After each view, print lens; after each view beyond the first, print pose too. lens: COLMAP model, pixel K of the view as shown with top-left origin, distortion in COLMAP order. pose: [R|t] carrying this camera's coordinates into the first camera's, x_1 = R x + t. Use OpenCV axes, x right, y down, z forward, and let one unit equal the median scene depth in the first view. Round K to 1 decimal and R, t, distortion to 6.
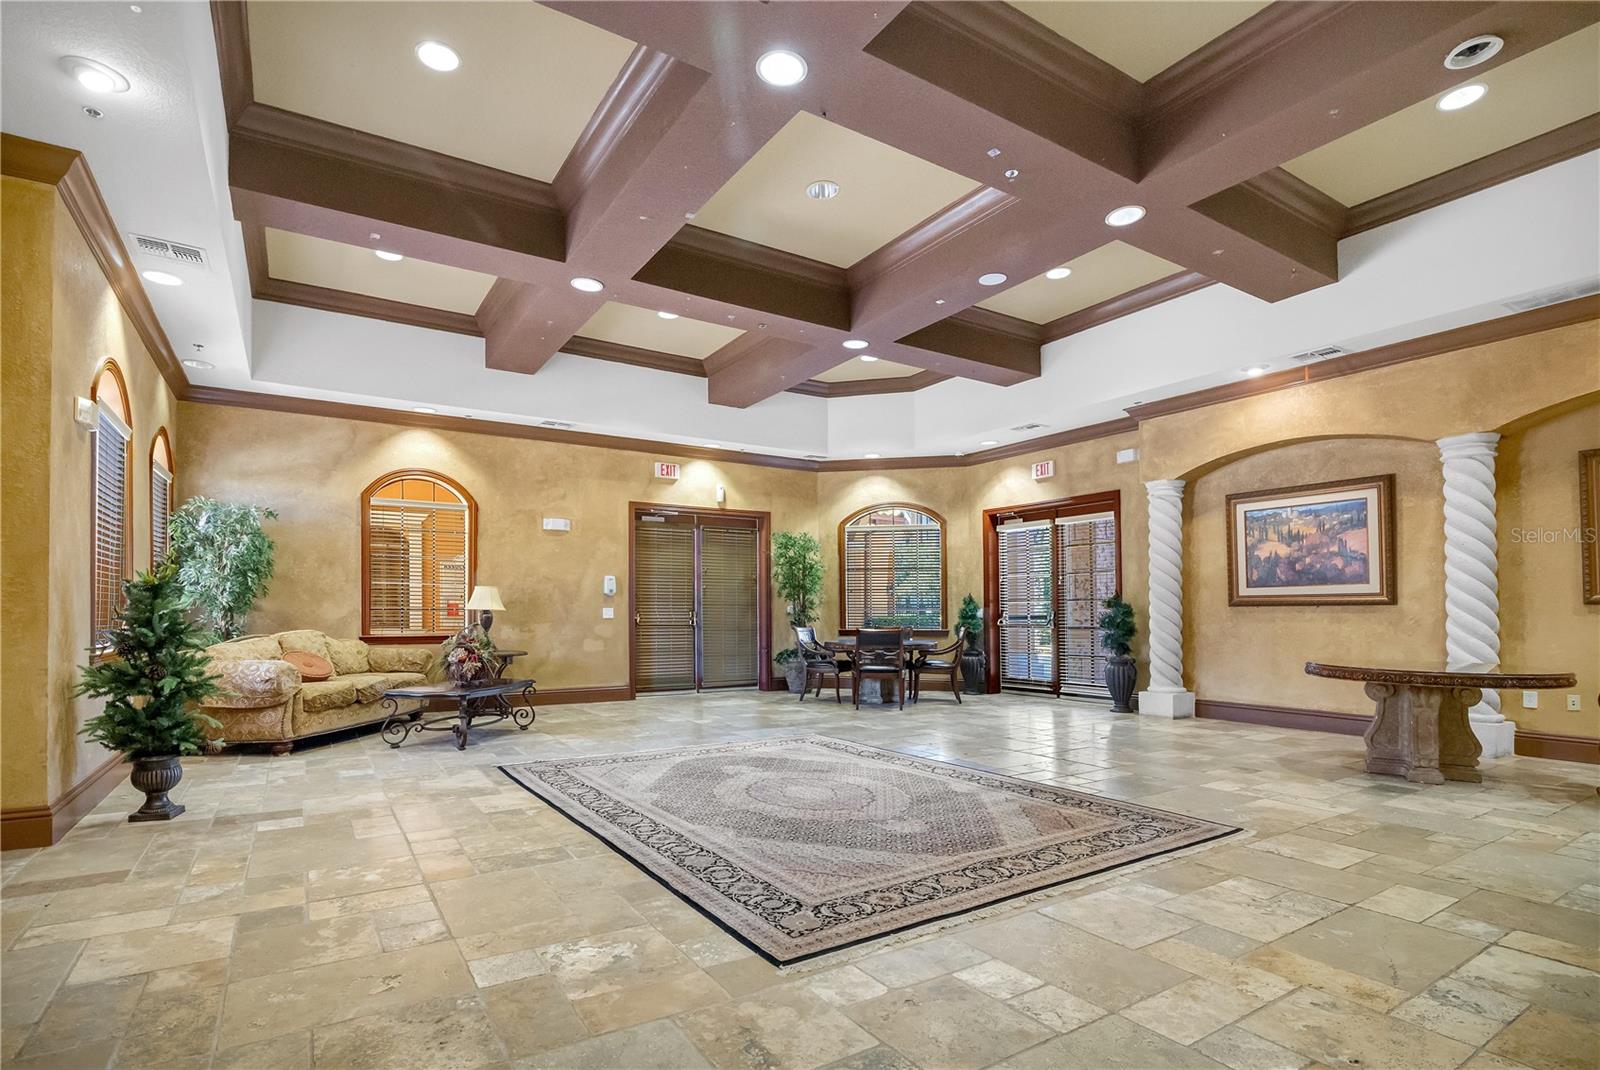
lens RADIAL K [[782.6, 0, 797.8], [0, 782.6, 607.2], [0, 0, 1]] dist [-0.023786, 0.000951]
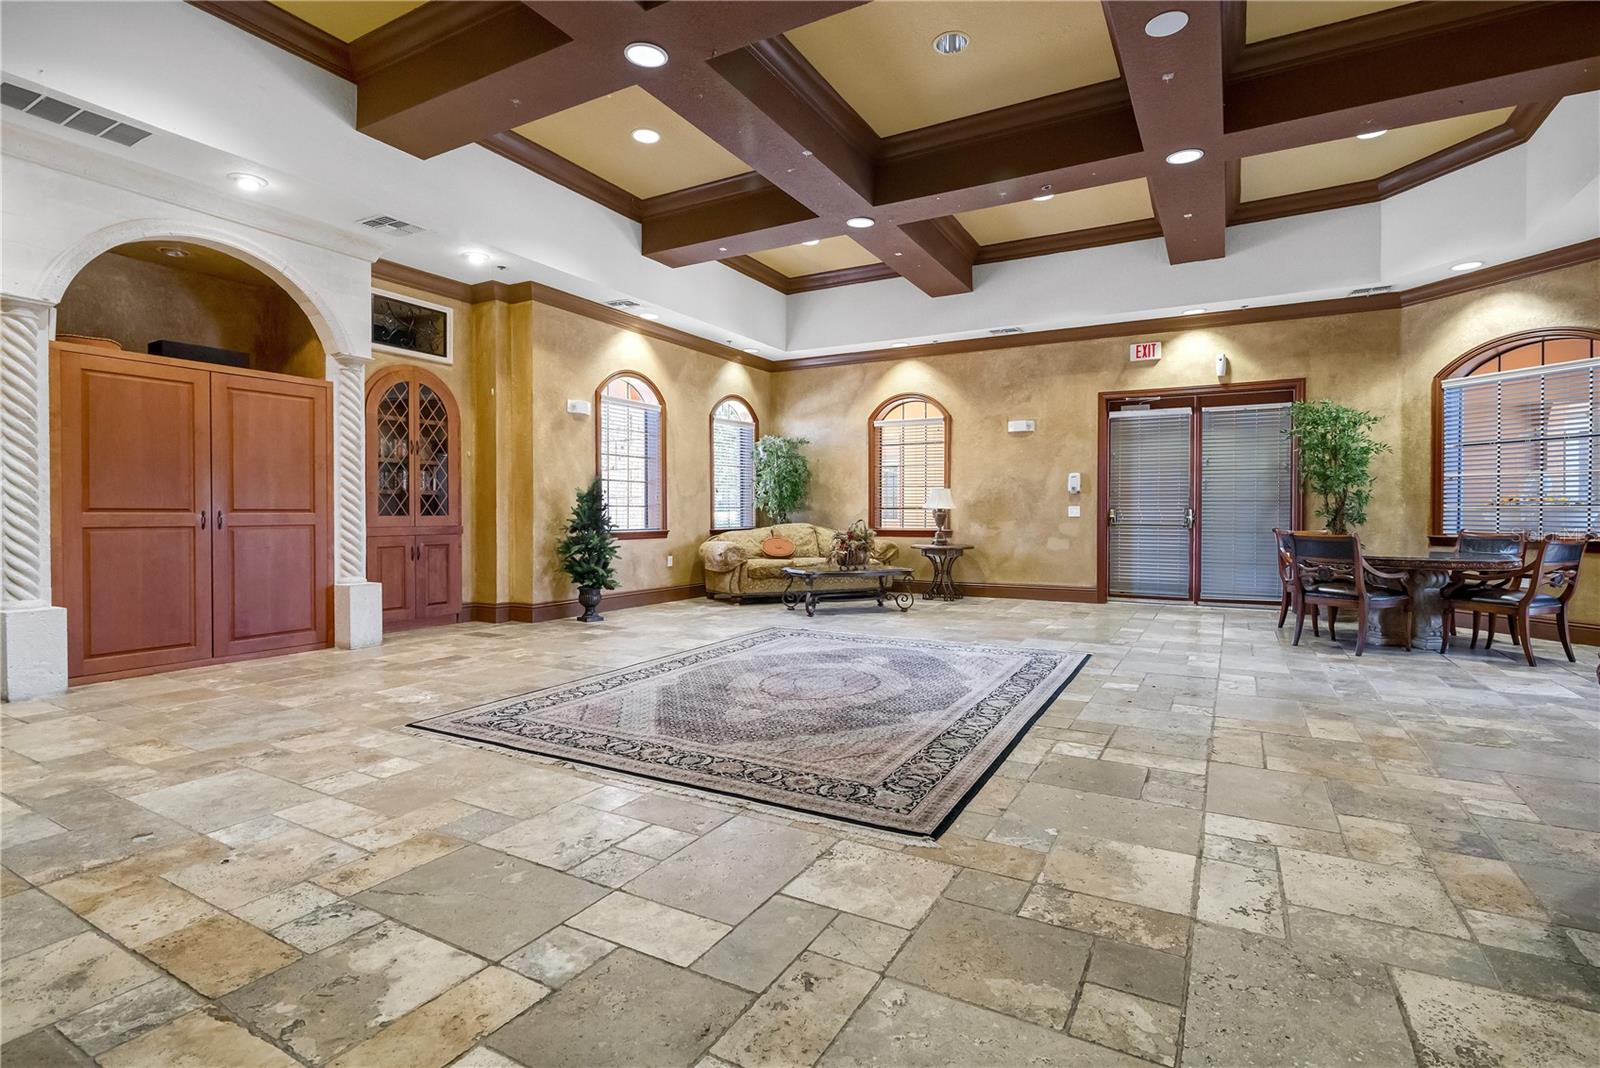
lens RADIAL K [[772.9, 0, 800.0], [0, 772.9, 534.0], [0, 0, 1]] dist [-0.006164, -0.000413]
pose [[0.471249, 0.025282, -0.881638, 0.467257], [0.005766, 0.999479, 0.031744, 0.003153], [0.881981, -0.020043, 0.470858, 0.255689]]
